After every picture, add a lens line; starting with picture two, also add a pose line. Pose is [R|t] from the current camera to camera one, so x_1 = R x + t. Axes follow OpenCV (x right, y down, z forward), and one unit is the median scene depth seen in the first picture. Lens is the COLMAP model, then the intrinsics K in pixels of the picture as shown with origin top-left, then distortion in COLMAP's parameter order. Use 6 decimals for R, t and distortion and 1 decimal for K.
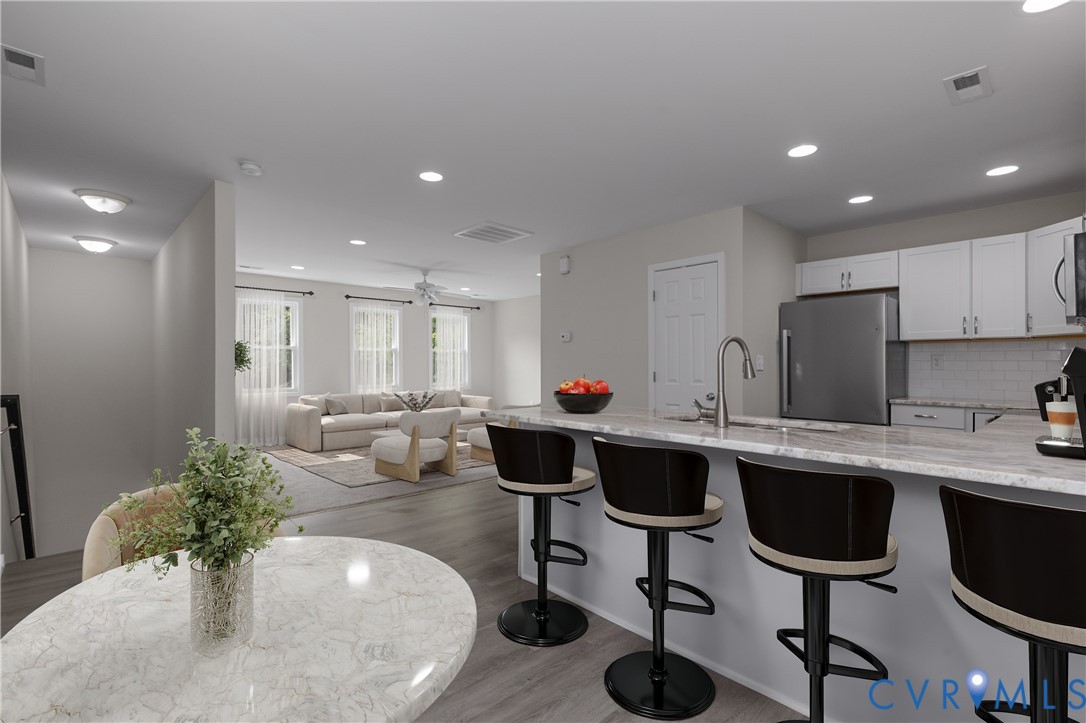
lens RADIAL K [[501.1, 0, 543.0], [0, 501.1, 371.2], [0, 0, 1]] dist [0.000851, 0.000154]
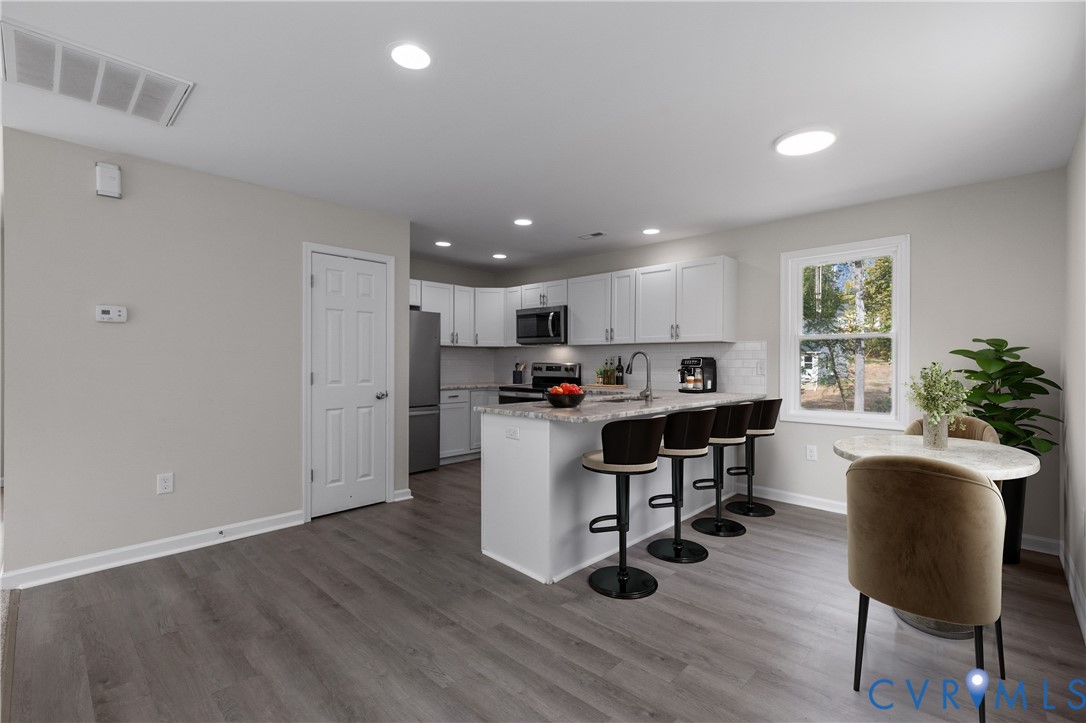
lens RADIAL K [[501.1, 0, 543.0], [0, 501.1, 371.2], [0, 0, 1]] dist [0.000851, 0.000154]
pose [[-0.072892, -0.026758, 0.996981, -0.907737], [0.001597, 0.999636, 0.026946, -0.032225], [-0.997339, 0.003556, -0.072822, 0.966191]]
